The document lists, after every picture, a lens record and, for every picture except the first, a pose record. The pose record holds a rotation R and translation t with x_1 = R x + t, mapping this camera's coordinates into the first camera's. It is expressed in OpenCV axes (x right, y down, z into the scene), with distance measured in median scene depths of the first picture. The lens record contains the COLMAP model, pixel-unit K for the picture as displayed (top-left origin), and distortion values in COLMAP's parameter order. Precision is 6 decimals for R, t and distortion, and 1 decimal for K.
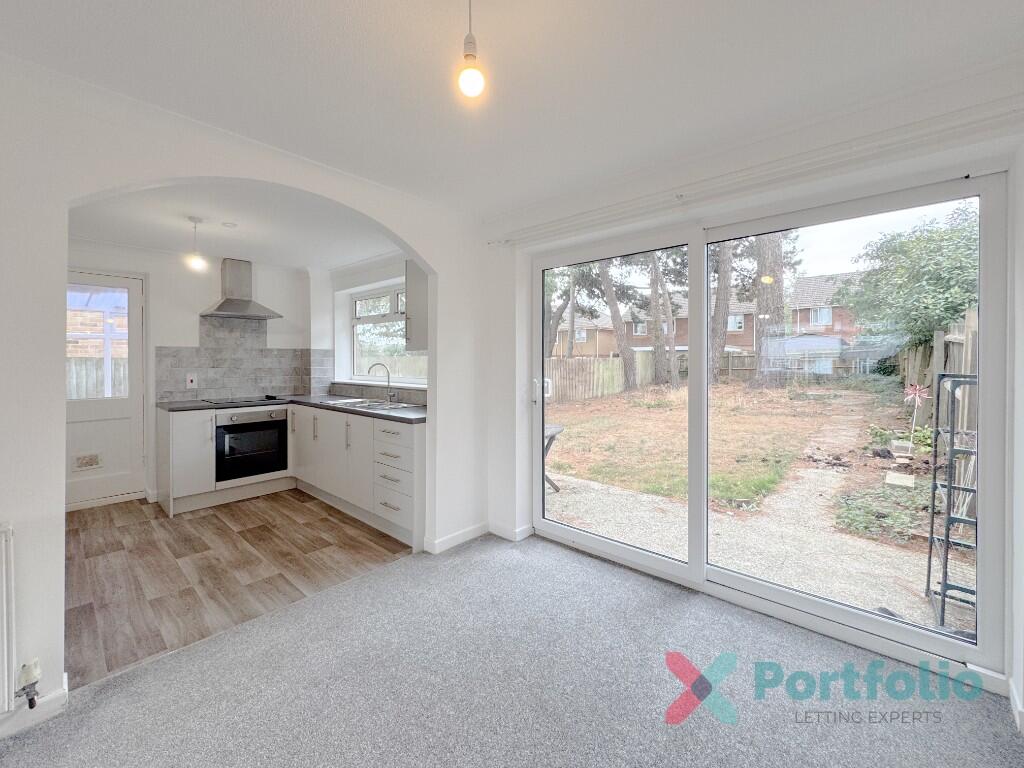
lens RADIAL K [[417.0, 0, 489.0], [0, 417.0, 363.4], [0, 0, 1]] dist [-0.001160, -0.000194]
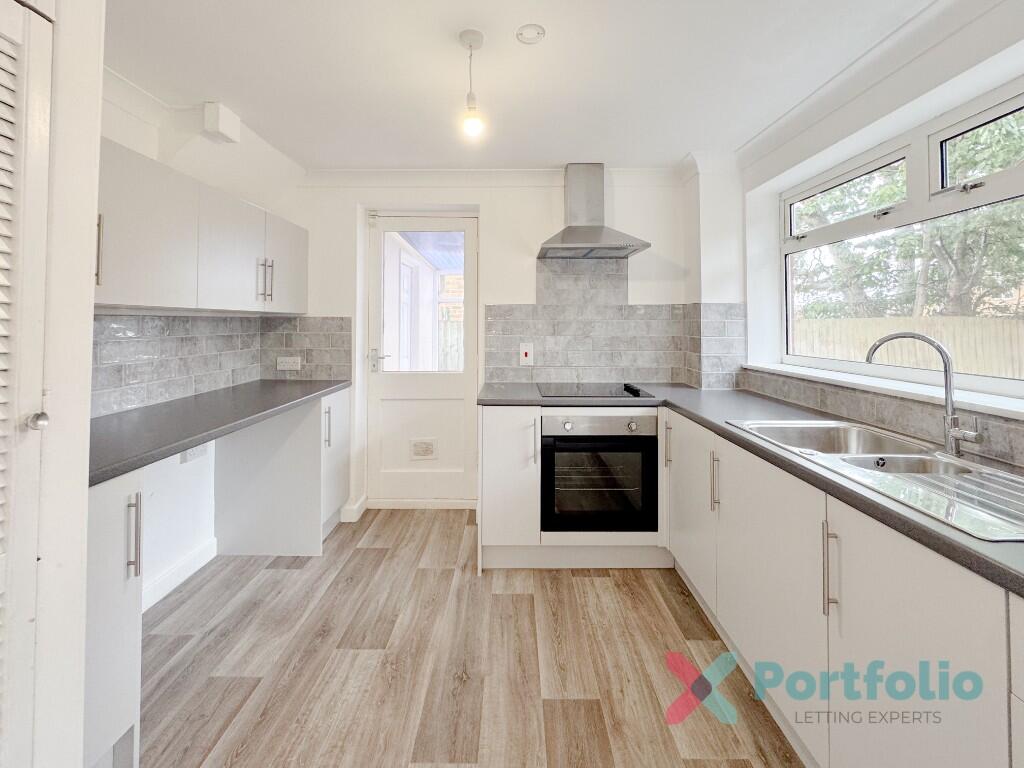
lens RADIAL K [[441.6, 0, 510.6], [0, 441.6, 318.8], [0, 0, 1]] dist [-0.000275, -0.000167]
pose [[0.695921, -0.010101, -0.718047, -0.199034], [-0.006609, 0.999769, -0.020469, -0.000922], [0.718088, 0.018991, 0.695694, 0.448108]]
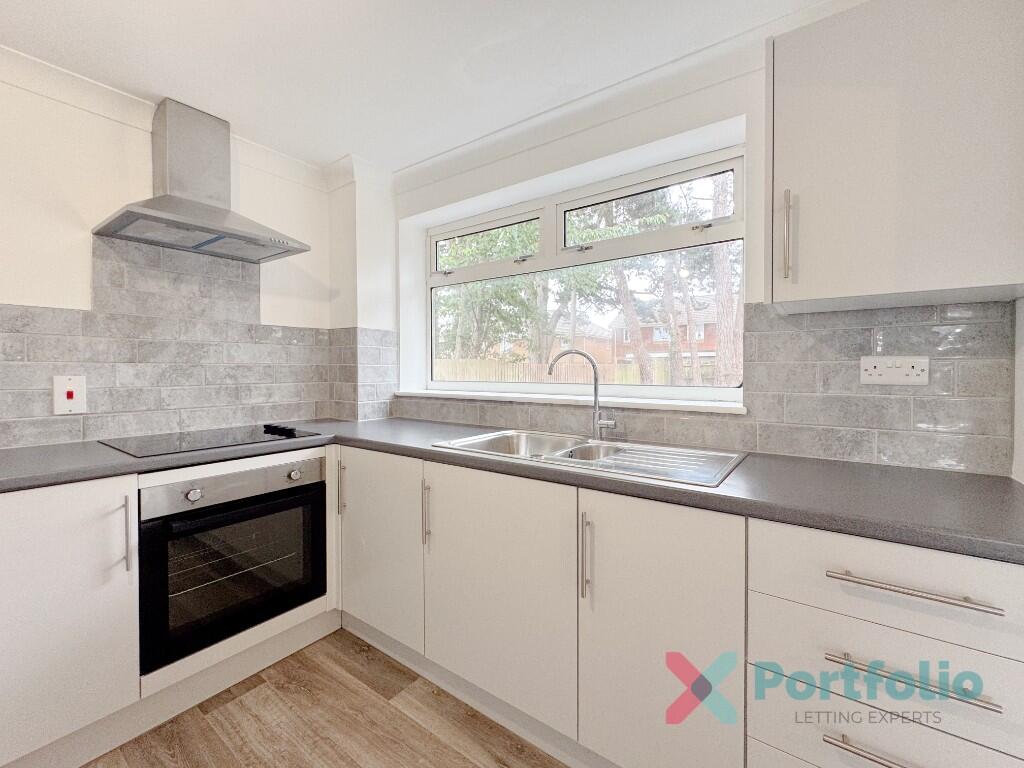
lens RADIAL K [[423.8, 0, 526.7], [0, 423.8, 376.4], [0, 0, 1]] dist [-0.000812, -0.000287]
pose [[0.987380, -0.002004, 0.158357, -0.324972], [0.000794, 0.999970, 0.007704, 0.020615], [-0.158368, -0.007481, 0.987352, 0.498447]]
